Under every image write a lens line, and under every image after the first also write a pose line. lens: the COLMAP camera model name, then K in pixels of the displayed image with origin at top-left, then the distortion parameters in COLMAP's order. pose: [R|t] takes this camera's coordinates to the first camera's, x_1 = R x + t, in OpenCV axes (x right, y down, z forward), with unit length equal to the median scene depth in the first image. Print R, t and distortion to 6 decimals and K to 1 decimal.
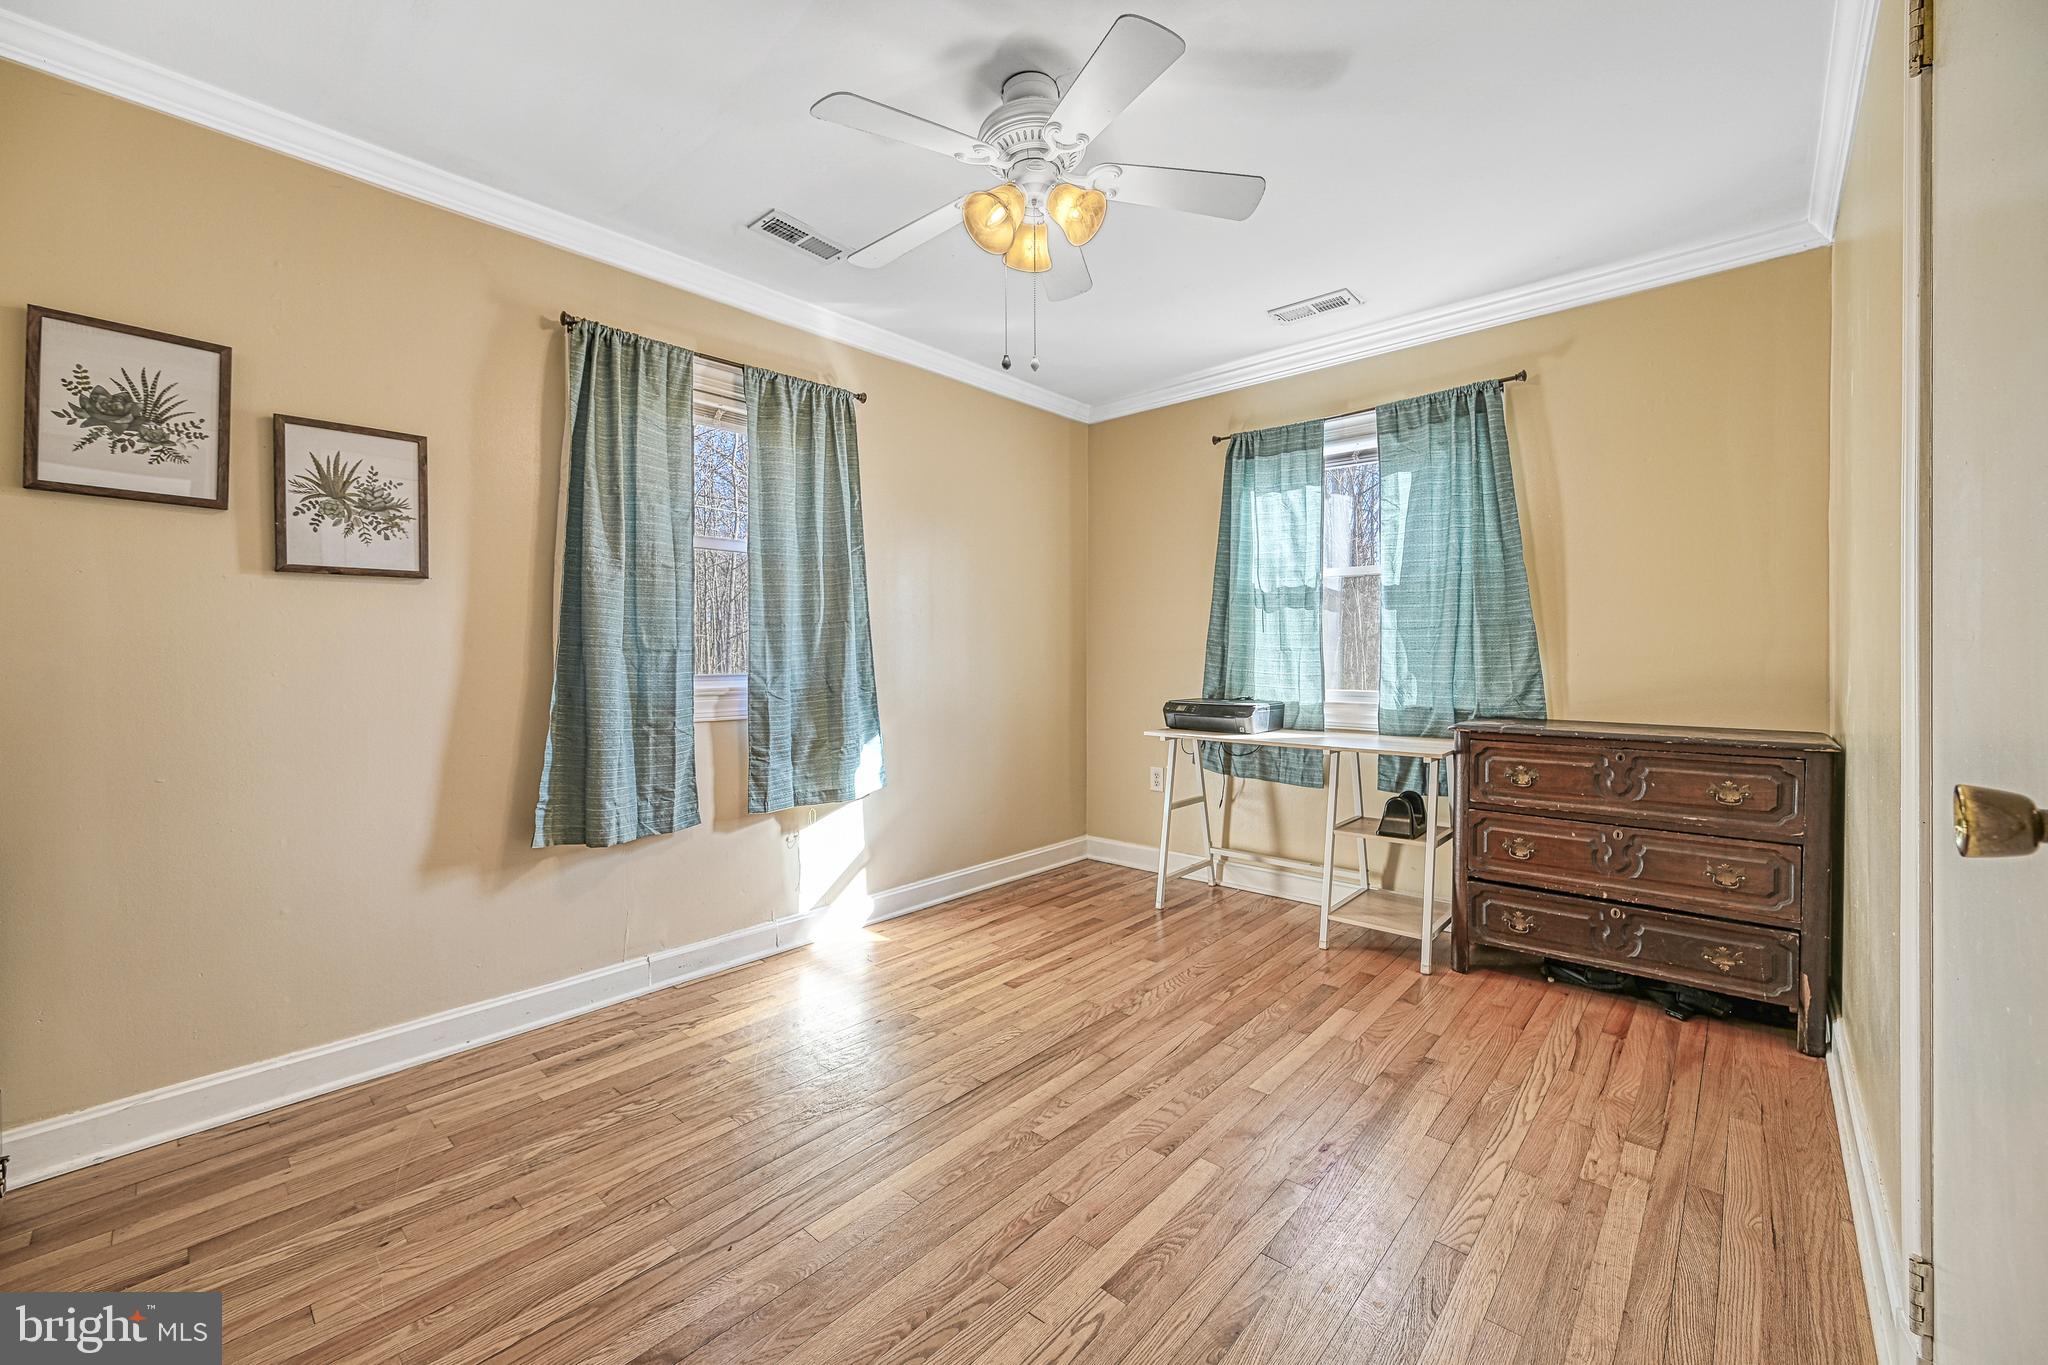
lens RADIAL K [[812.4, 0, 1026.3], [0, 812.4, 661.3], [0, 0, 1]] dist [0.000008, -0.000307]
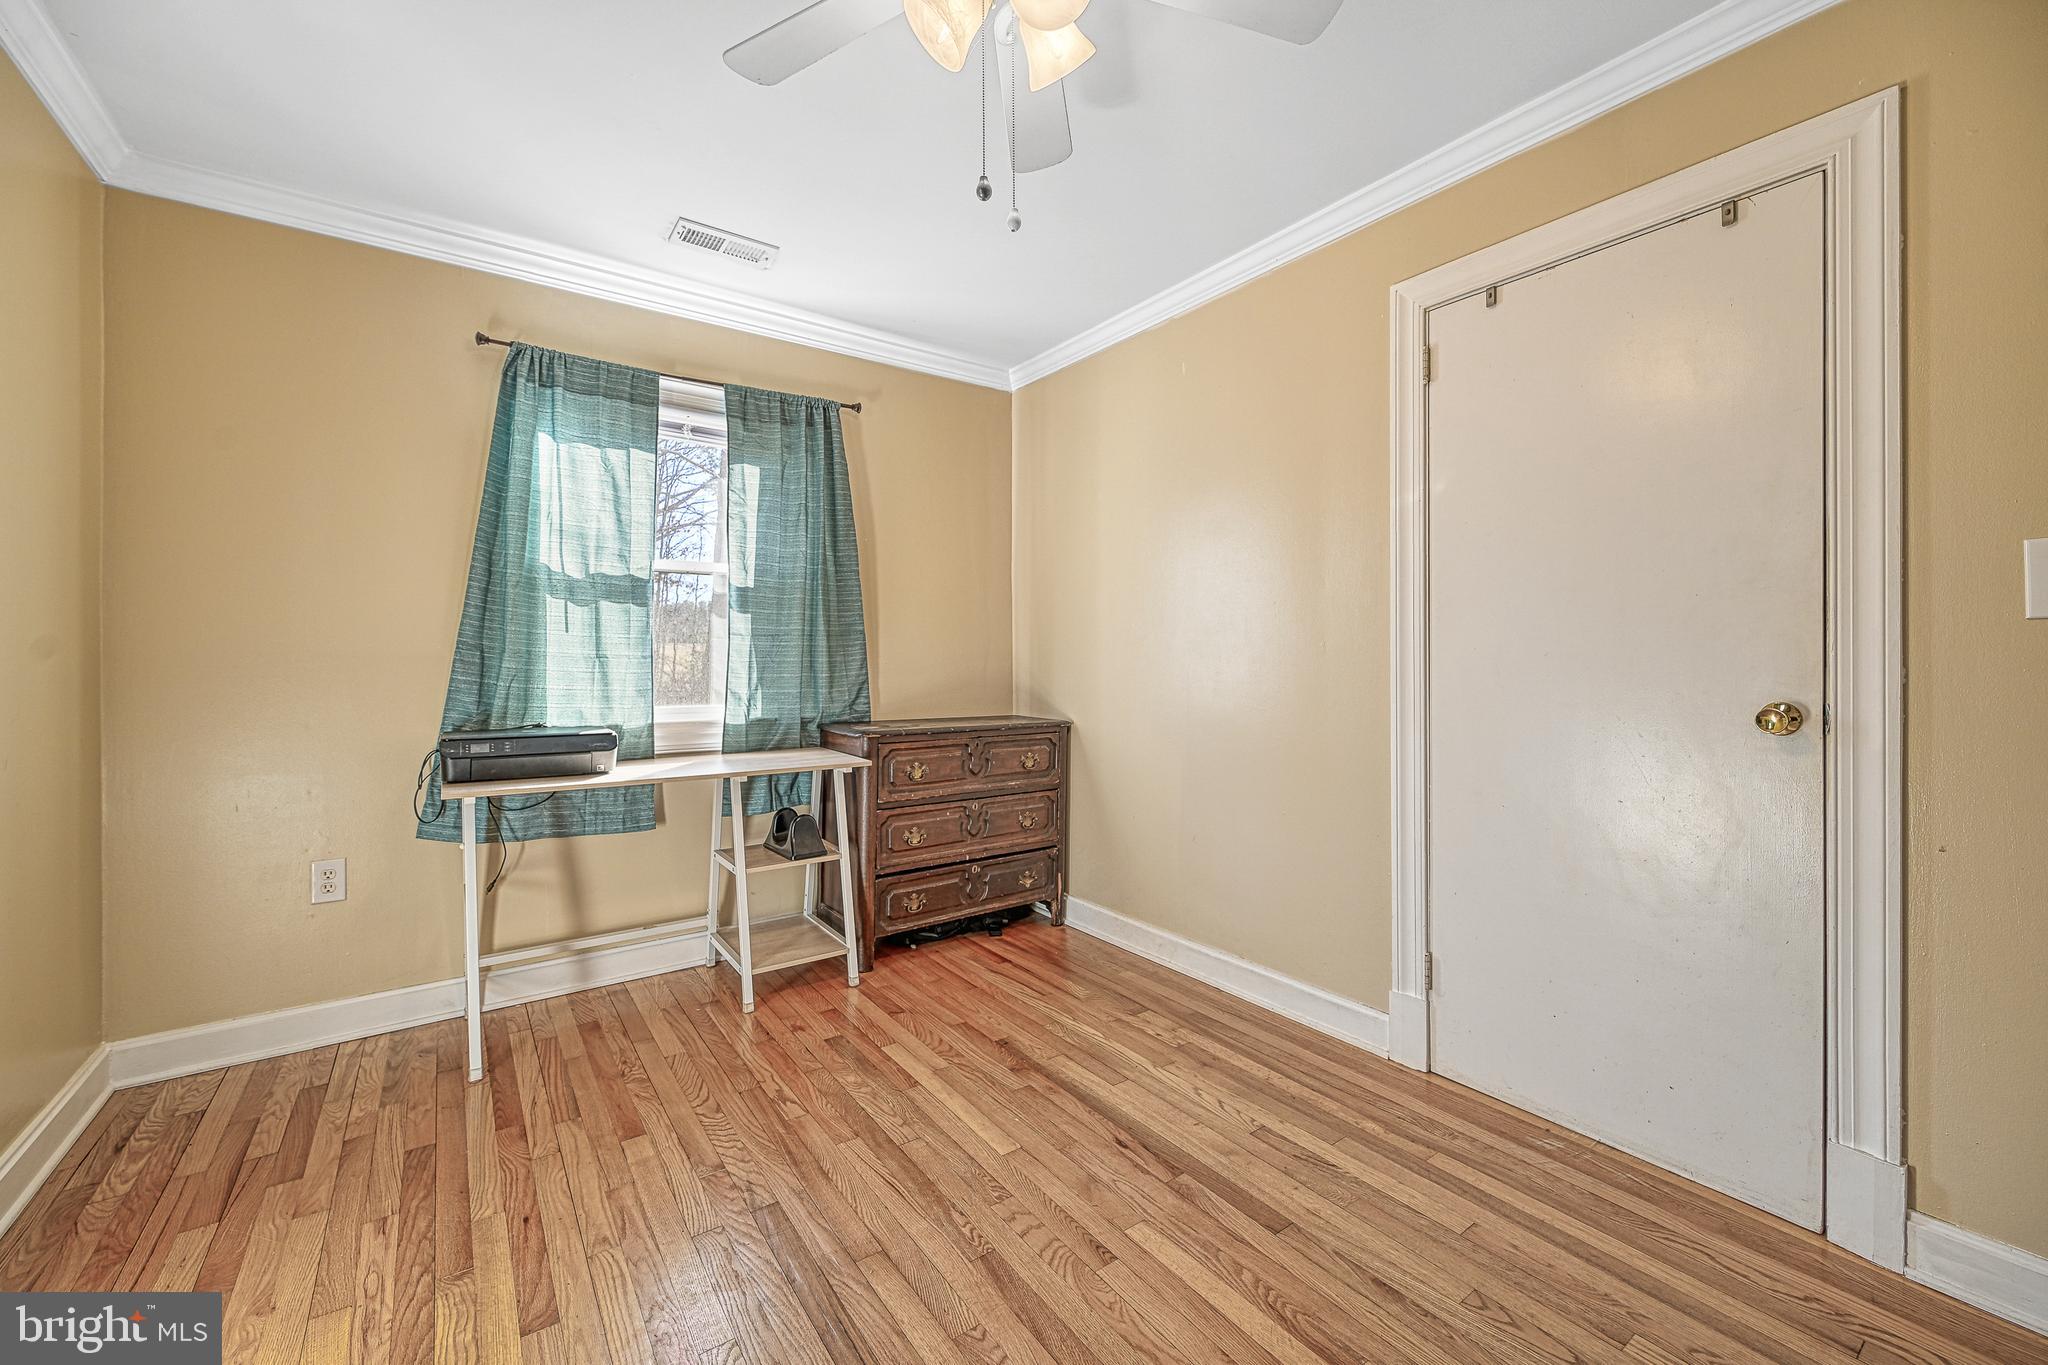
lens RADIAL K [[812.4, 0, 1026.3], [0, 812.4, 661.3], [0, 0, 1]] dist [0.000008, -0.000307]
pose [[0.213556, 0.002736, 0.976927, -0.372064], [0.009077, 0.999947, -0.004784, -0.003230], [-0.976889, 0.009889, 0.213520, 0.502042]]
